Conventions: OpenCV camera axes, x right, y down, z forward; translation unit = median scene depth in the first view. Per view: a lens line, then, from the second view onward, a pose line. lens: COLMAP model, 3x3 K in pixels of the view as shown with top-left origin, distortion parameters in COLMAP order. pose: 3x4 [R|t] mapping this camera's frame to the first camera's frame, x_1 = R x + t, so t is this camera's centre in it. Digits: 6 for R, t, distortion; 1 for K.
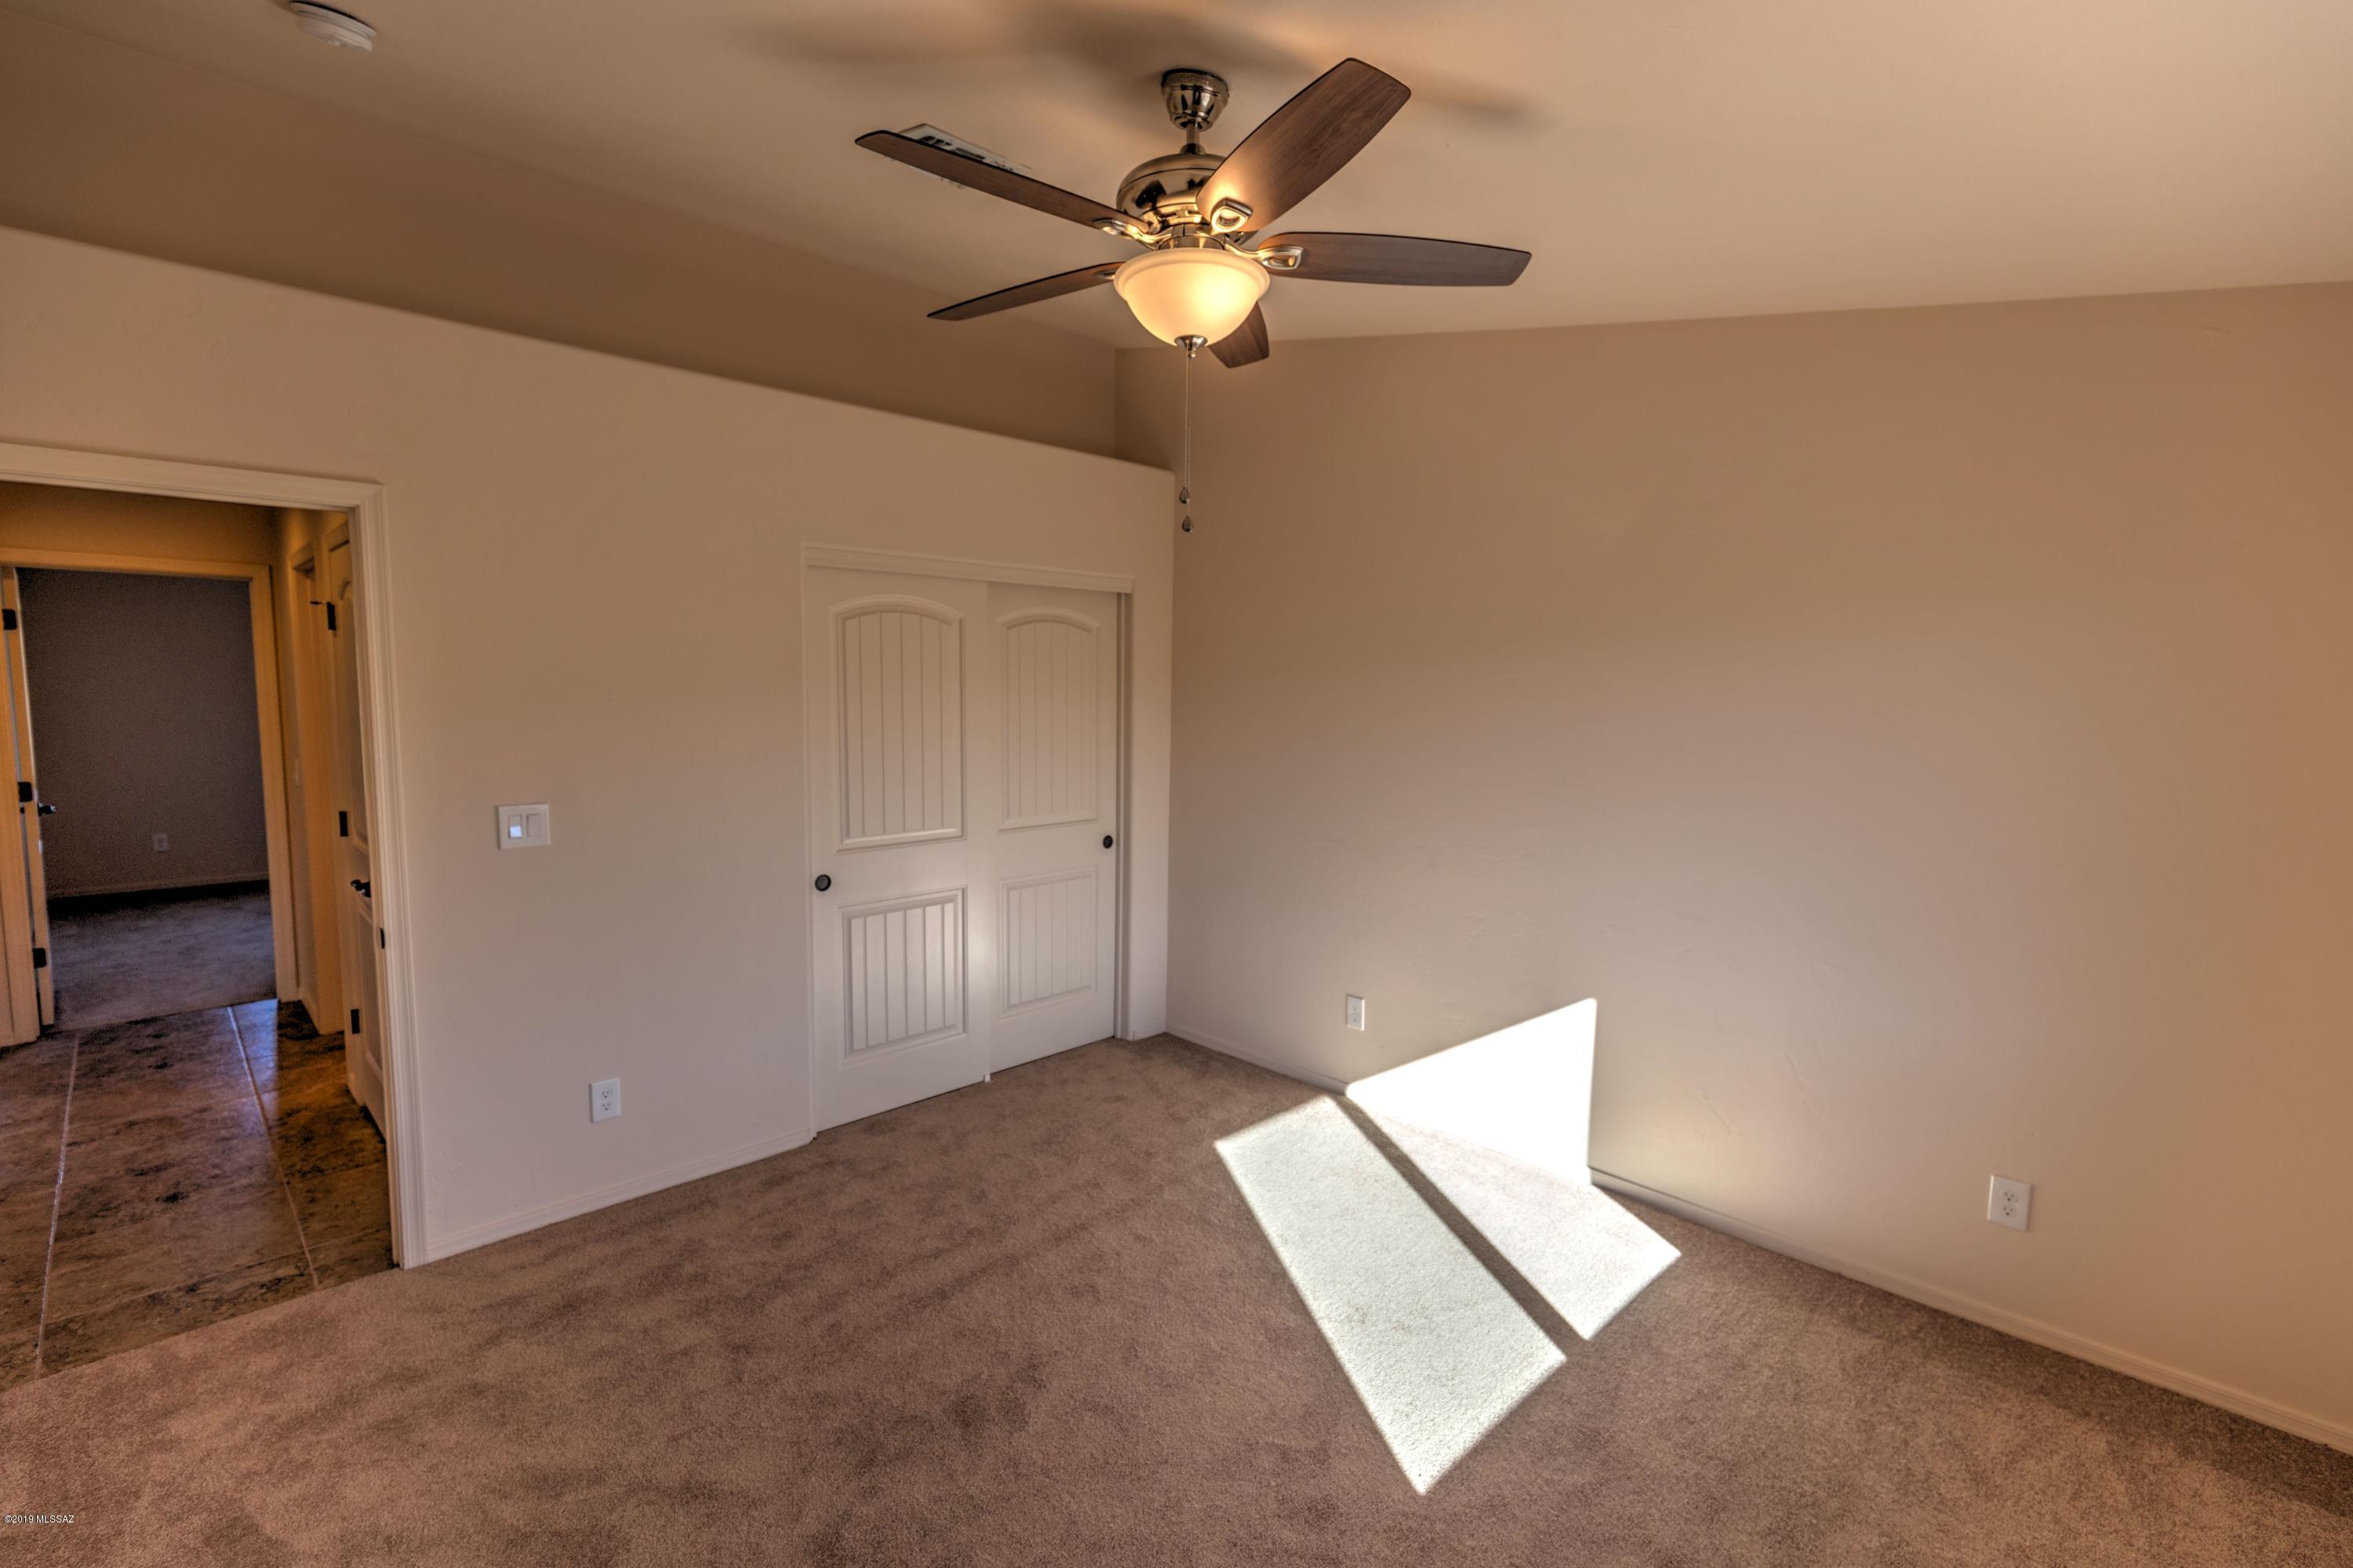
lens RADIAL K [[1050.3, 0, 1176.5], [0, 1050.3, 784.0], [0, 0, 1]] dist [0.001296, 0.000732]
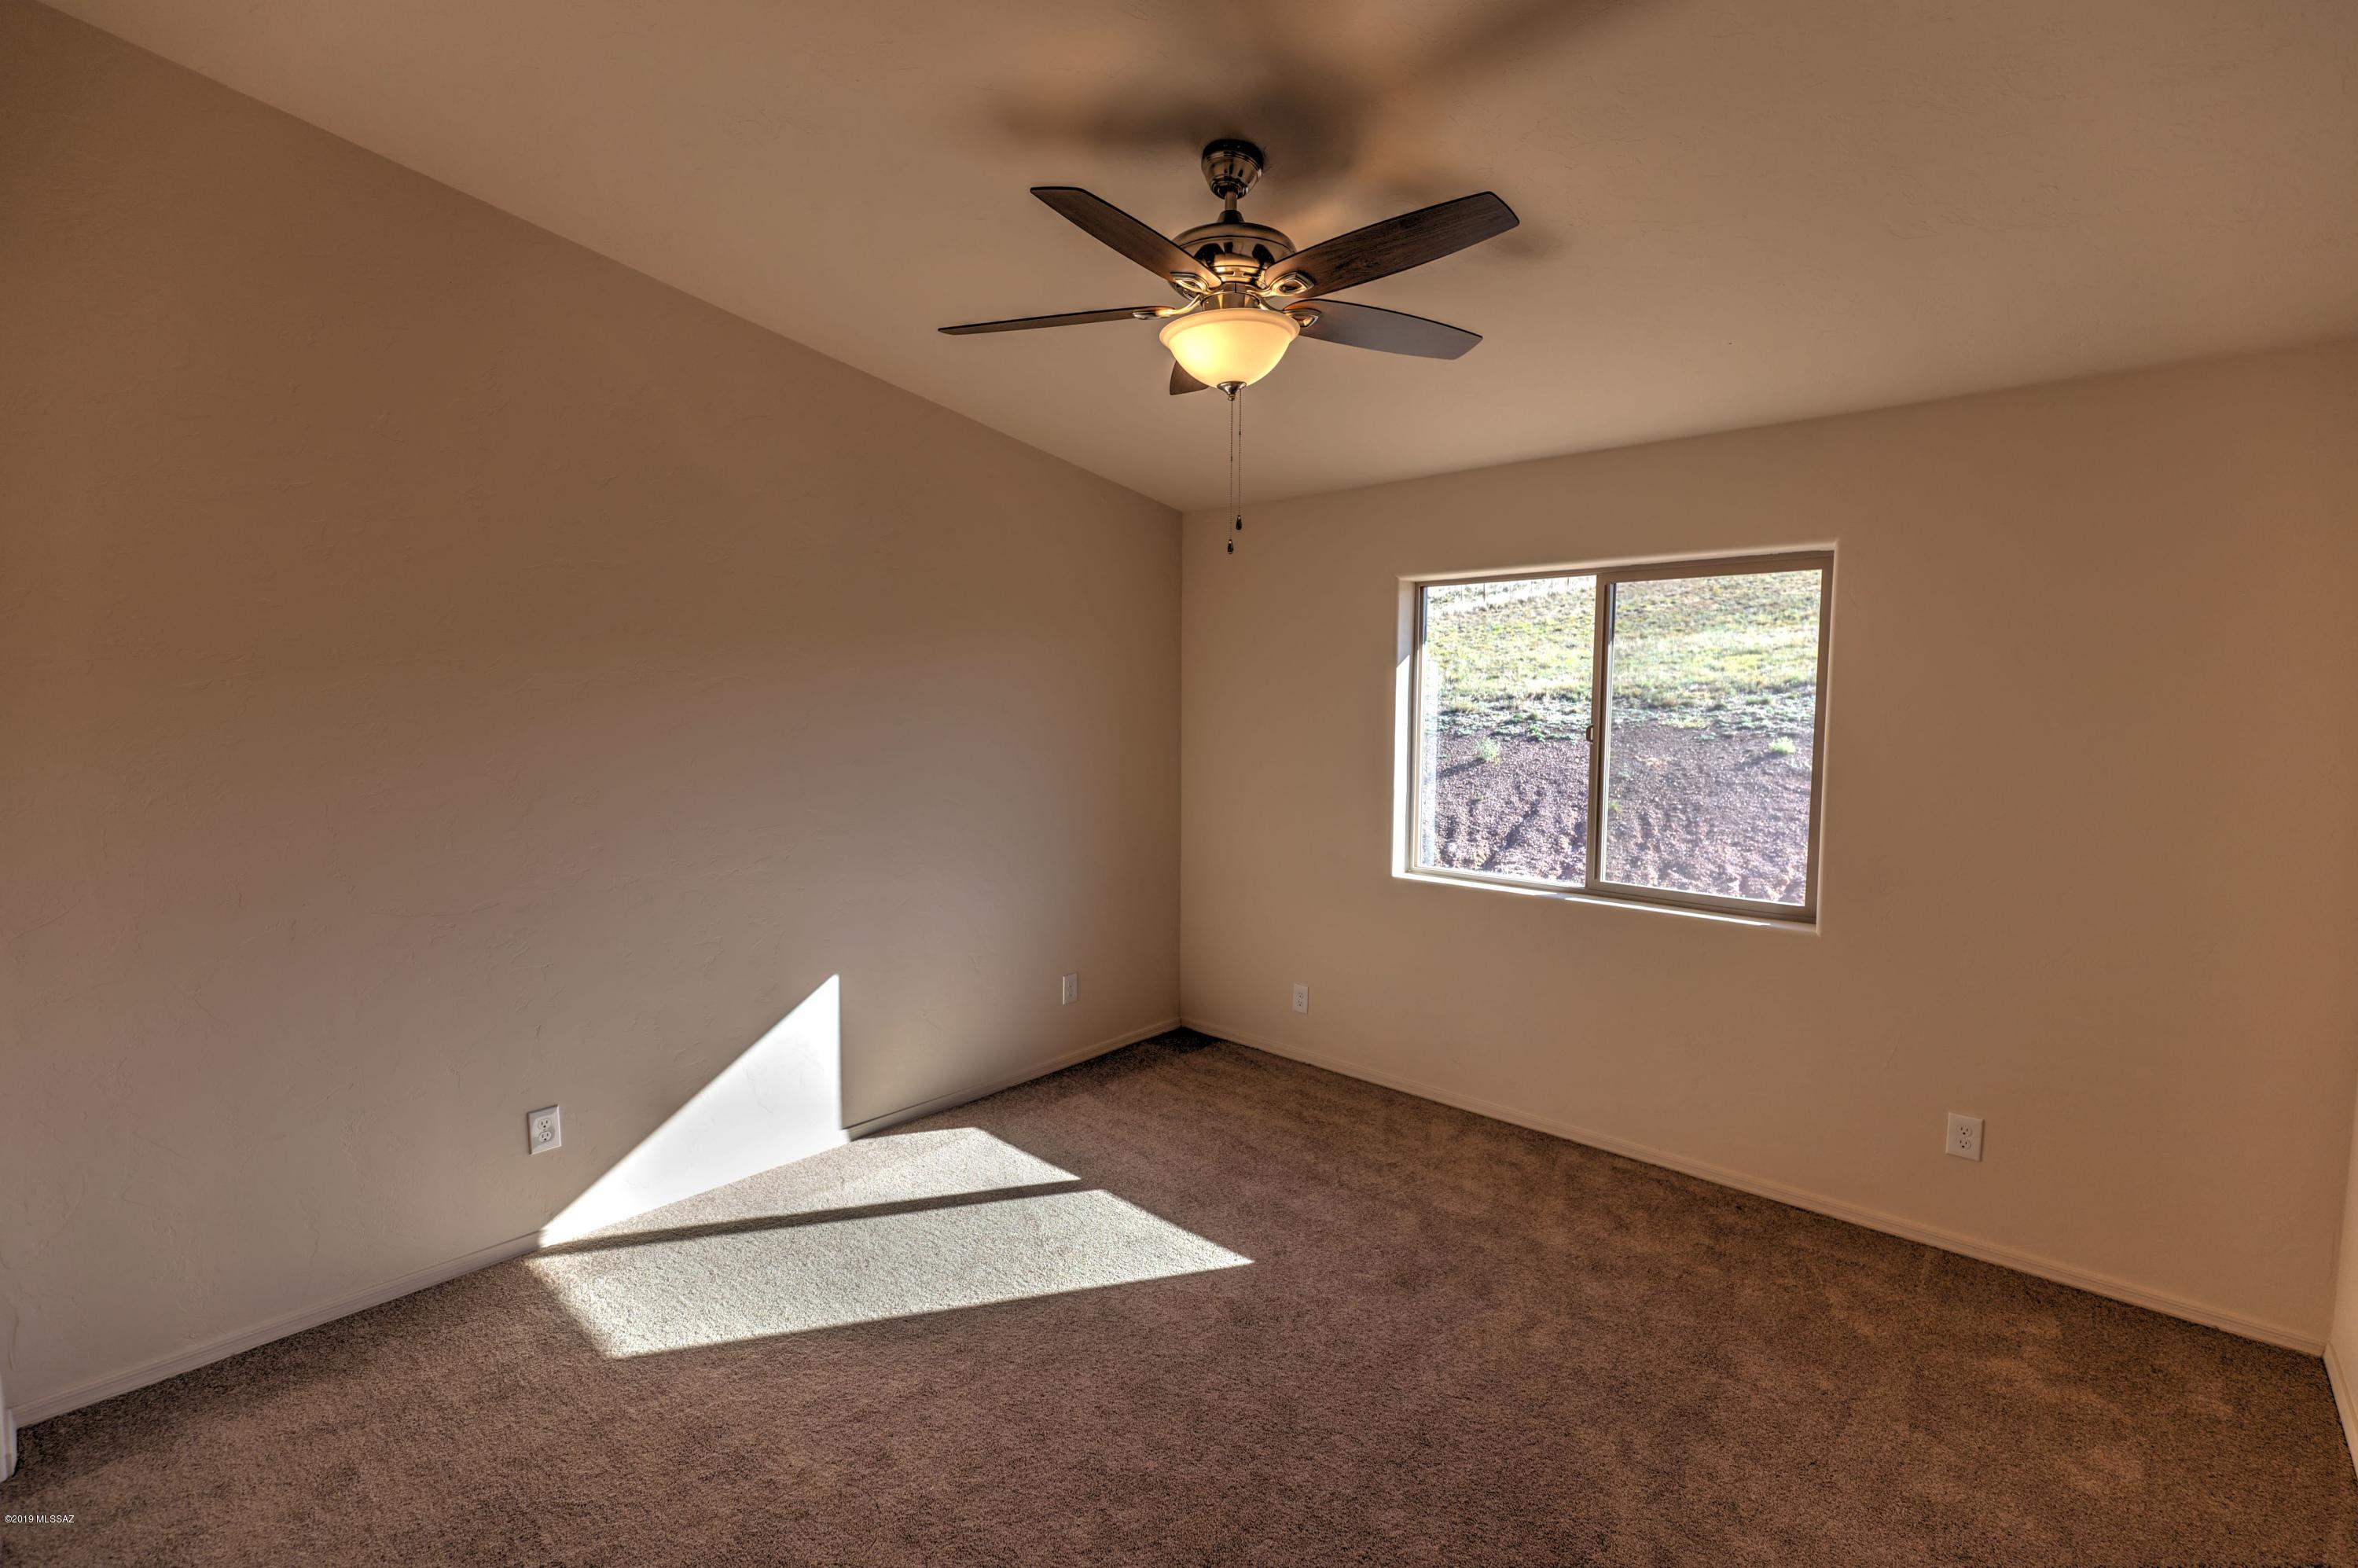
lens RADIAL K [[1049.4, 0, 1190.6], [0, 1049.4, 779.3], [0, 0, 1]] dist [-0.000106, -0.001129]
pose [[-0.089885, -0.087610, 0.992091, -0.788501], [0.081269, 0.992156, 0.094979, -0.080898], [-0.992631, 0.089164, -0.082060, 0.797230]]
